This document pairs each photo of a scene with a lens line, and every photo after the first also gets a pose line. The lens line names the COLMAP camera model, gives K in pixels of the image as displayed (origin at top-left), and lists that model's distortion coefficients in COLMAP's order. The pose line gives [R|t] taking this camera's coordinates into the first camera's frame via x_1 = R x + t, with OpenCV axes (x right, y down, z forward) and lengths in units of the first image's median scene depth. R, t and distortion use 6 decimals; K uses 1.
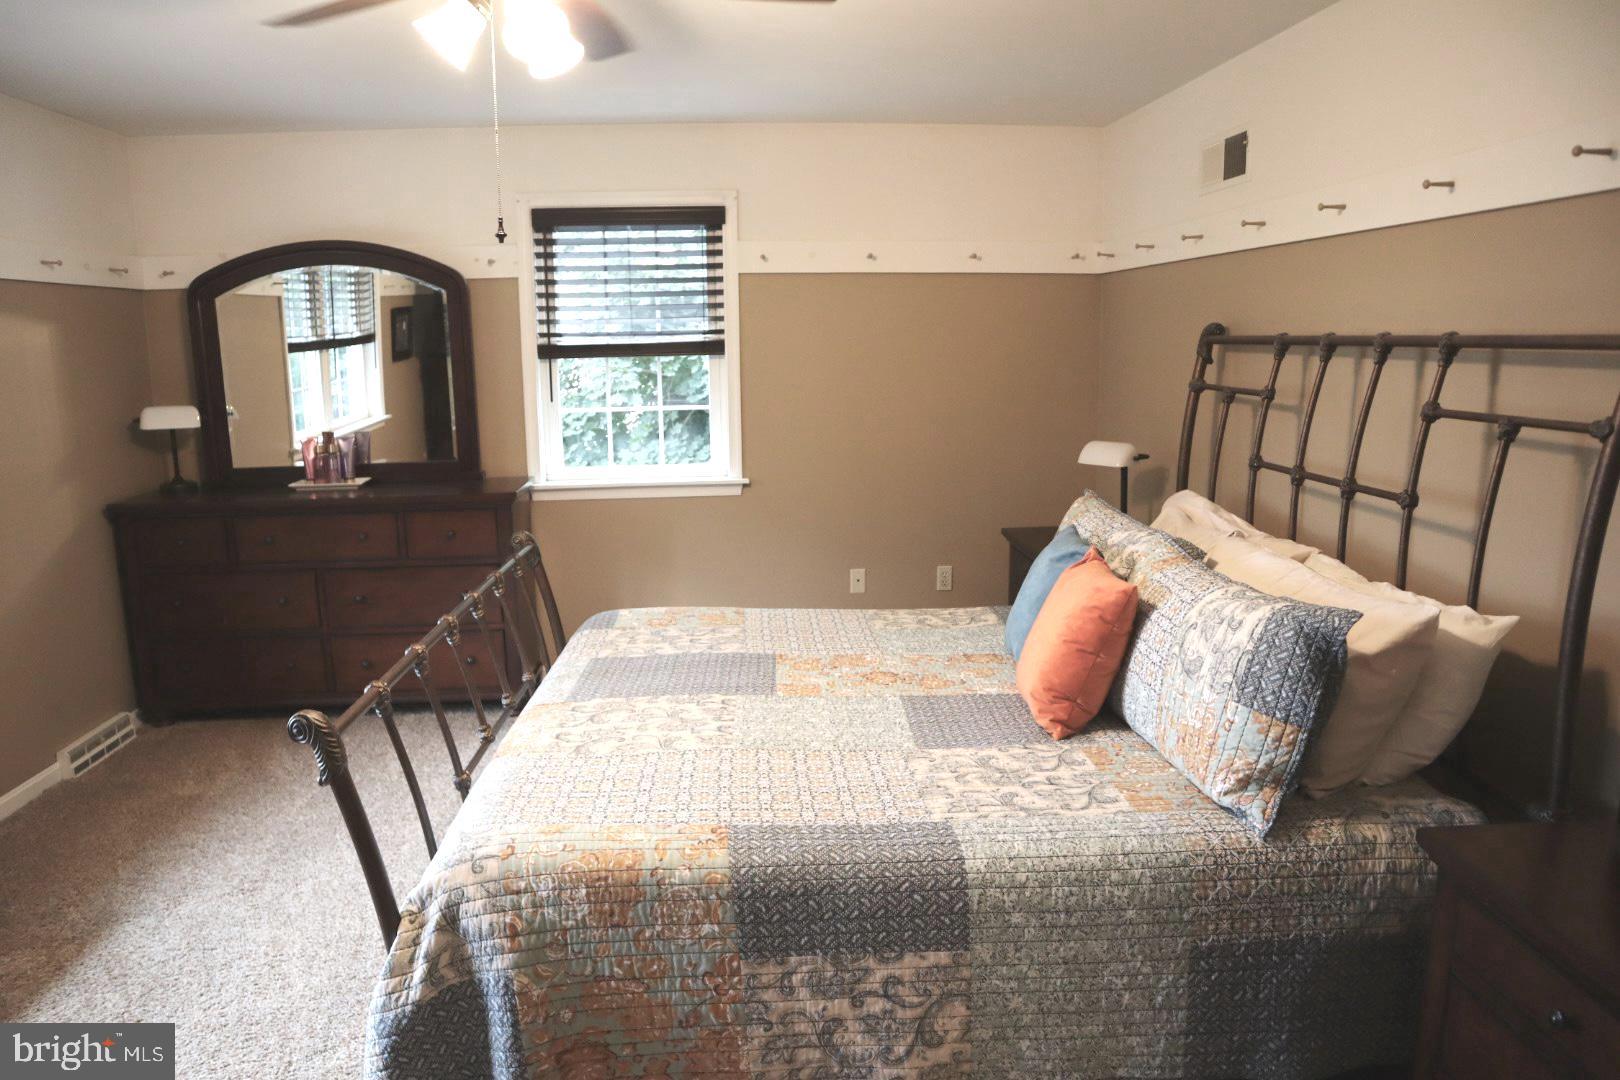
lens RADIAL K [[1128.2, 0, 808.3], [0, 1128.2, 556.3], [0, 0, 1]] dist [-0.112352, 0.059455]
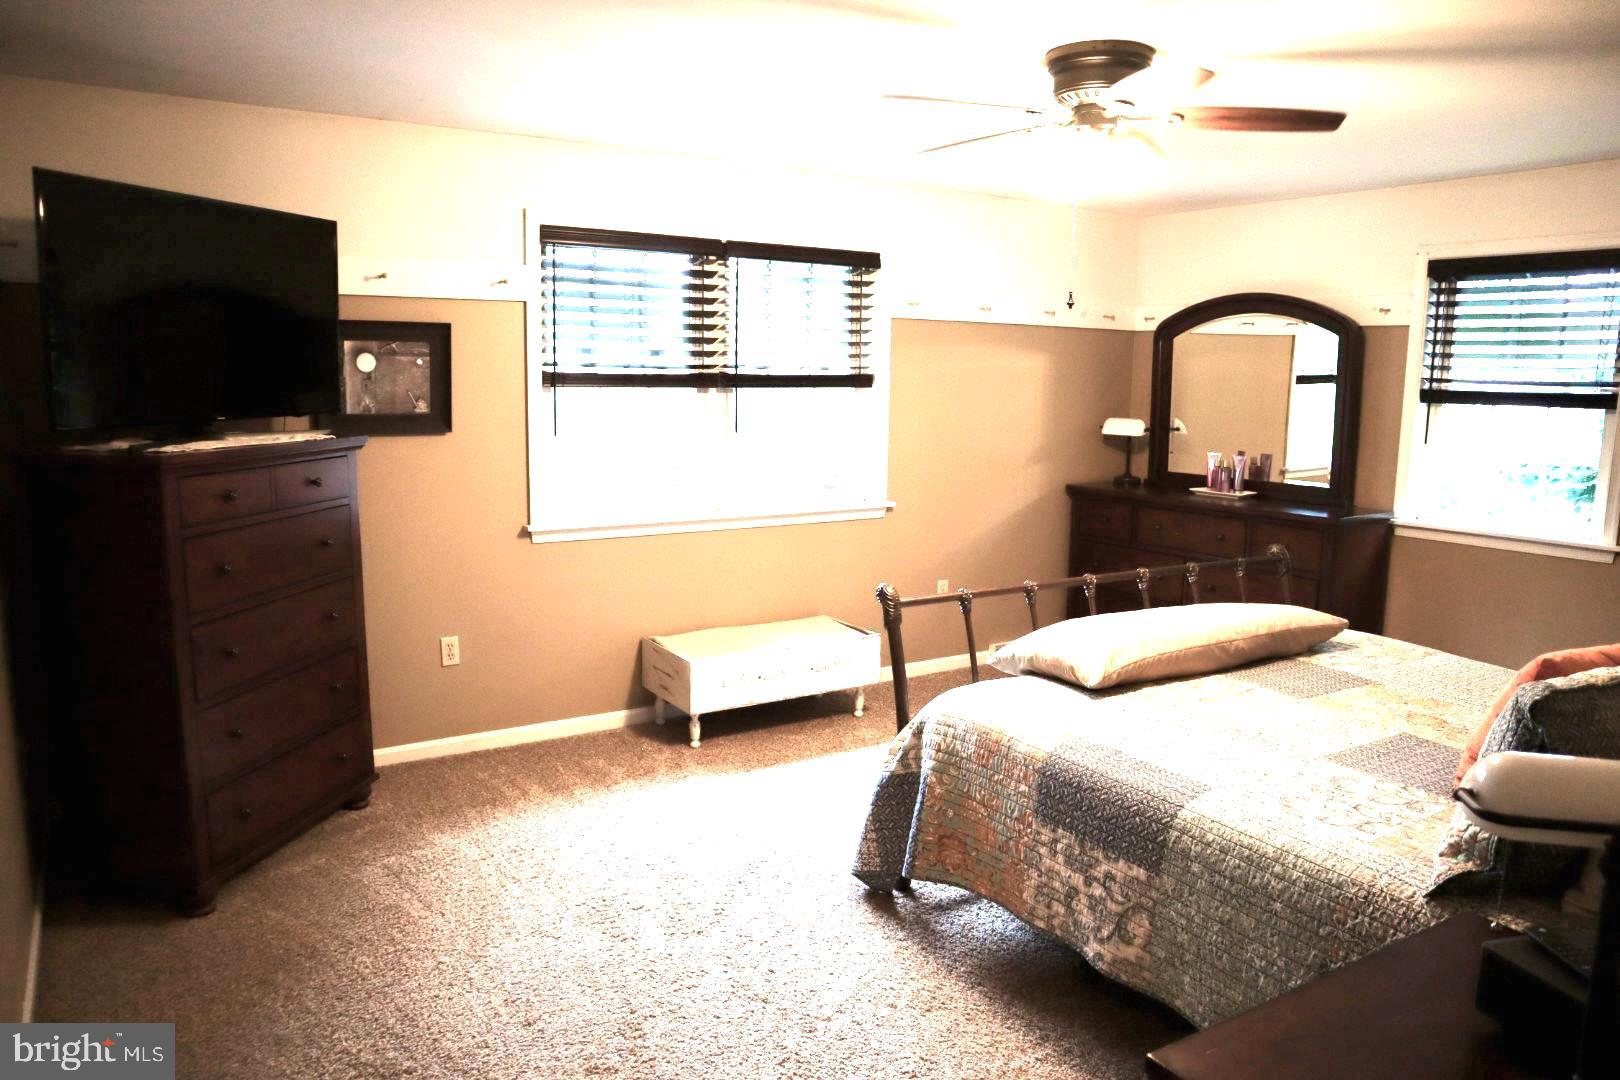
lens RADIAL K [[1128.2, 0, 808.3], [0, 1128.2, 556.3], [0, 0, 1]] dist [-0.112352, 0.059455]
pose [[0.486904, 0.161513, -0.858393, 0.943444], [-0.187747, 0.979136, 0.077737, -0.014759], [0.853039, 0.123311, 0.507069, 0.004924]]
